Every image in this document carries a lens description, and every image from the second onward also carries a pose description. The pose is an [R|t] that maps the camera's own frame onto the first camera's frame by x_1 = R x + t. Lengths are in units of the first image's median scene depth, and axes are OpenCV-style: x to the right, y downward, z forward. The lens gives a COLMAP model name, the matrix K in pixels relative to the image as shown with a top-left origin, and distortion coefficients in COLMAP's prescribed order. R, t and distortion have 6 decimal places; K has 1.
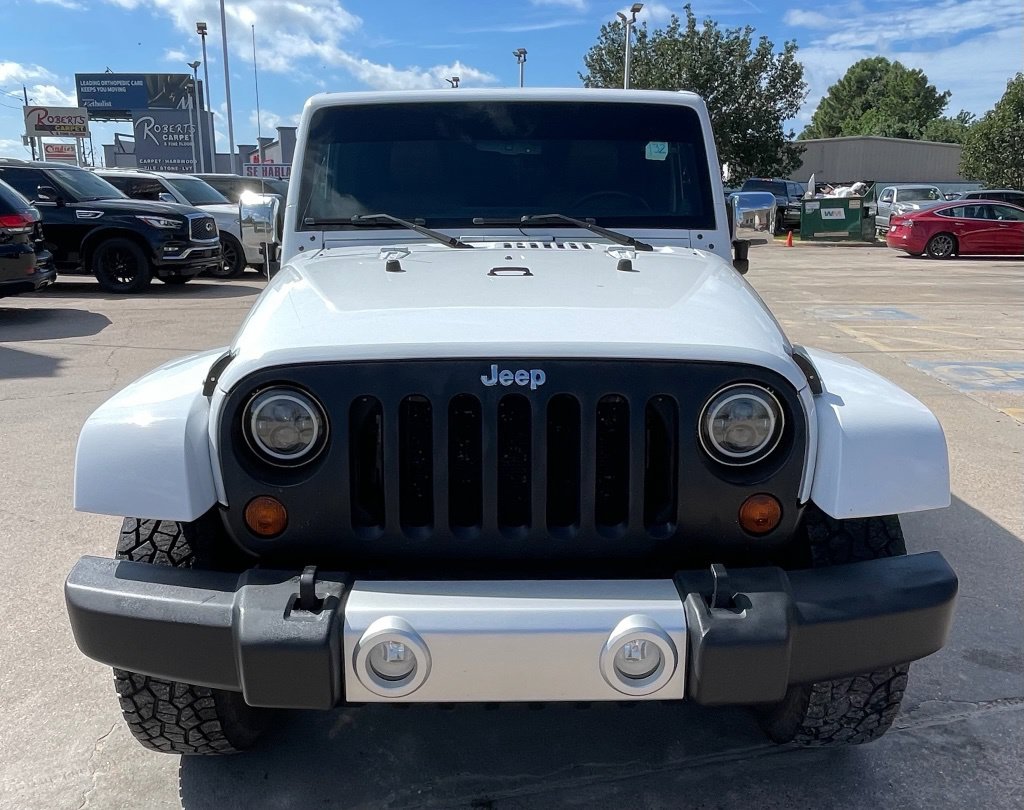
lens RADIAL K [[869.3, 0, 509.9], [0, 869.3, 435.5], [0, 0, 1]] dist [-0.001110, 0.019112]
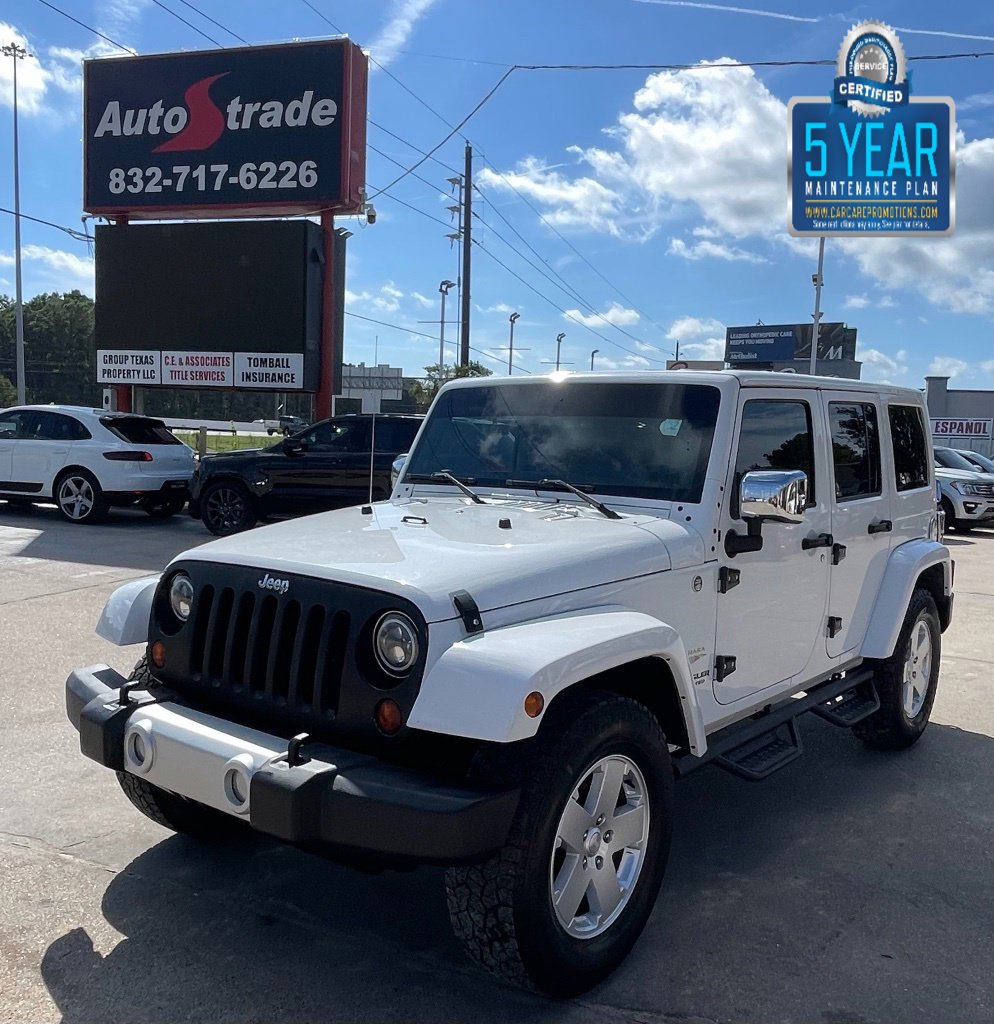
lens RADIAL K [[1027.4, 0, 497.0], [0, 1027.4, 512.0], [0, 0, 1]] dist [-0.009288, -0.026639]
pose [[0.779811, 0.071570, -0.621910, 0.808366], [-0.198856, 0.970309, -0.137681, -0.012701], [0.593591, 0.231035, 0.770890, -0.073646]]
